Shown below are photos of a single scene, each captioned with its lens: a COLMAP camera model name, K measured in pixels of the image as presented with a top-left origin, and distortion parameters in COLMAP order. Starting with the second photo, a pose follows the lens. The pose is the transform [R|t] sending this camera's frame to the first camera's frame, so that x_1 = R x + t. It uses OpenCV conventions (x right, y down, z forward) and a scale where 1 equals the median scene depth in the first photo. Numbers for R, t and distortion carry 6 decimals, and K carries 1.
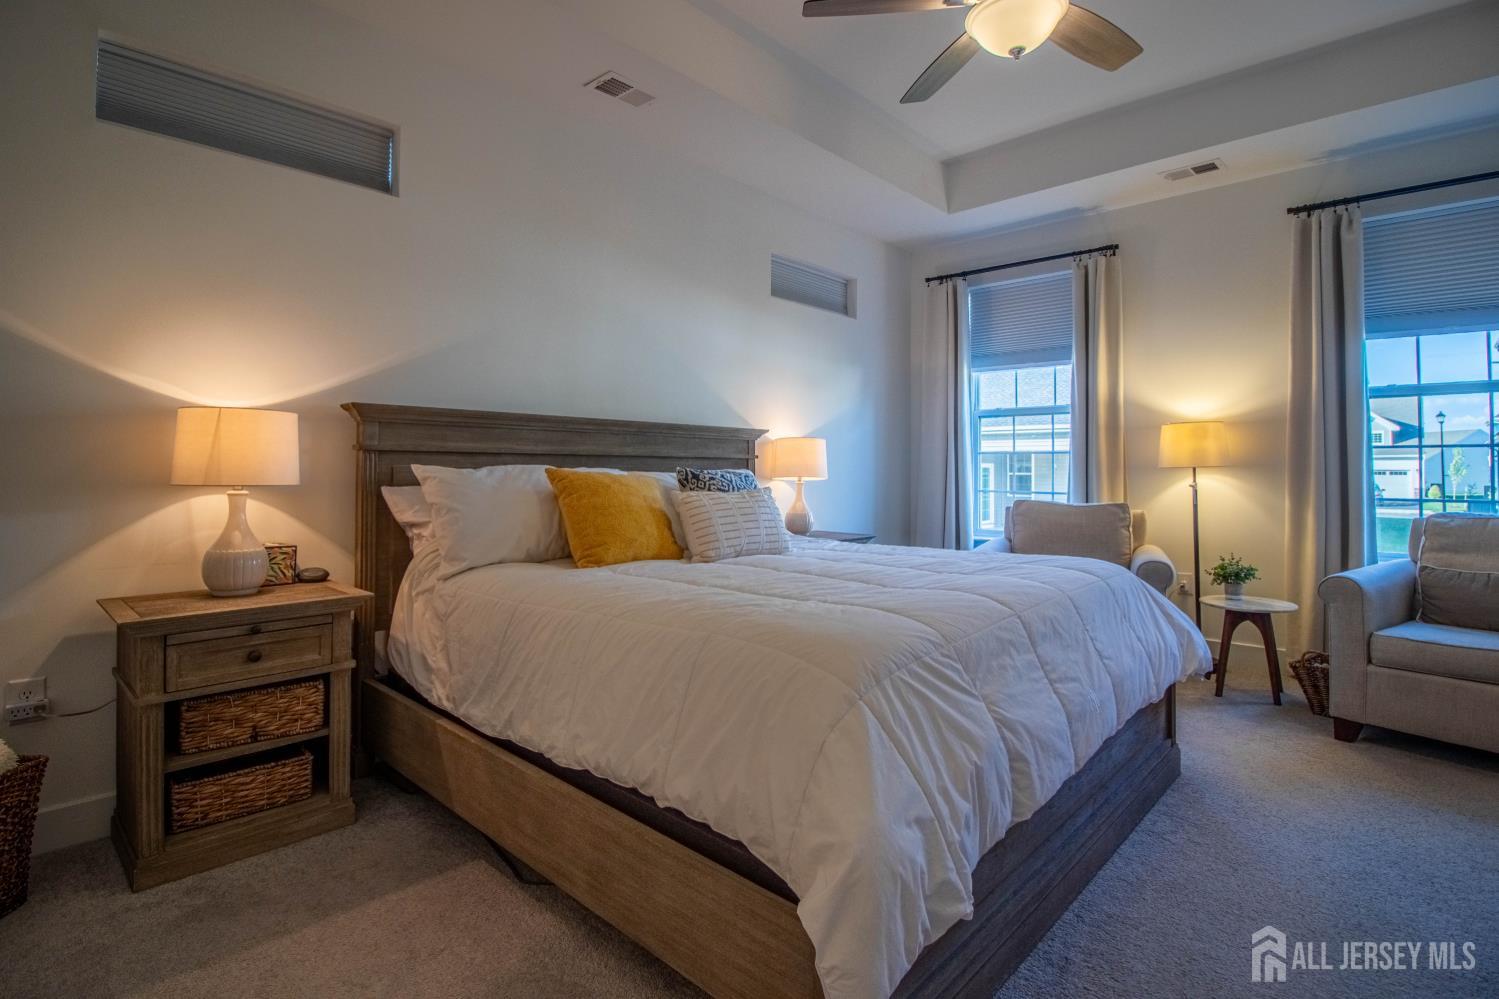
lens RADIAL K [[739.0, 0, 749.3], [0, 739.0, 479.4], [0, 0, 1]] dist [0.001954, -0.013822]
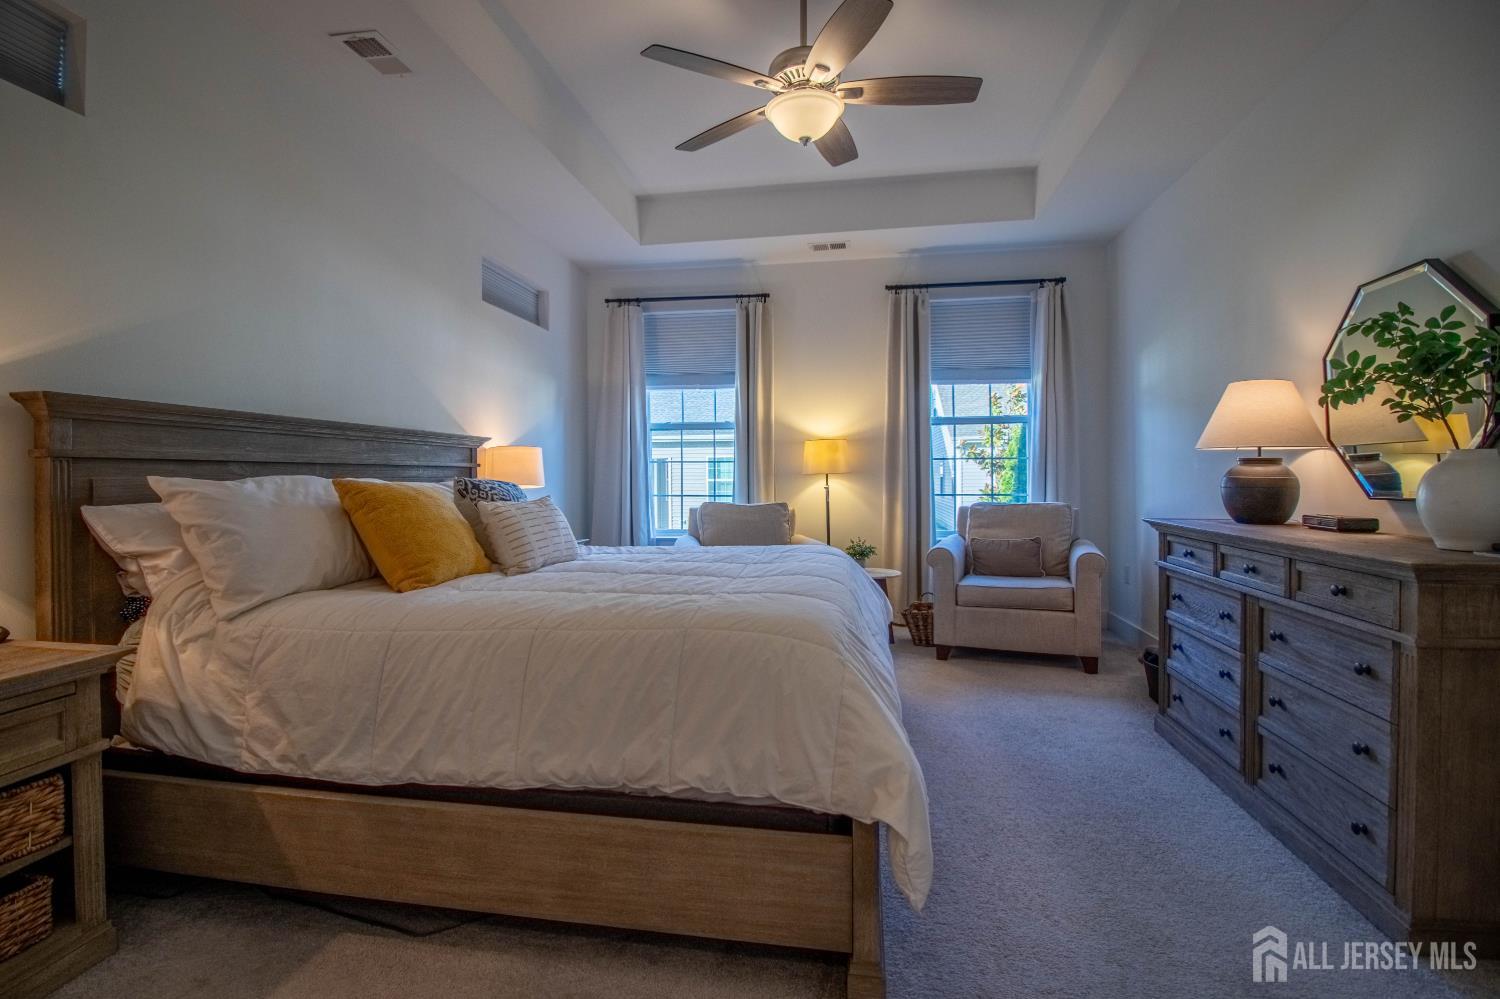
lens RADIAL K [[706.5, 0, 750.0], [0, 706.5, 499.5], [0, 0, 1]] dist [0.001374, -0.011660]
pose [[0.833881, -0.025684, 0.551346, -0.314976], [0.014759, 0.999597, 0.024243, -0.004349], [-0.551747, -0.012078, 0.833924, 0.043702]]
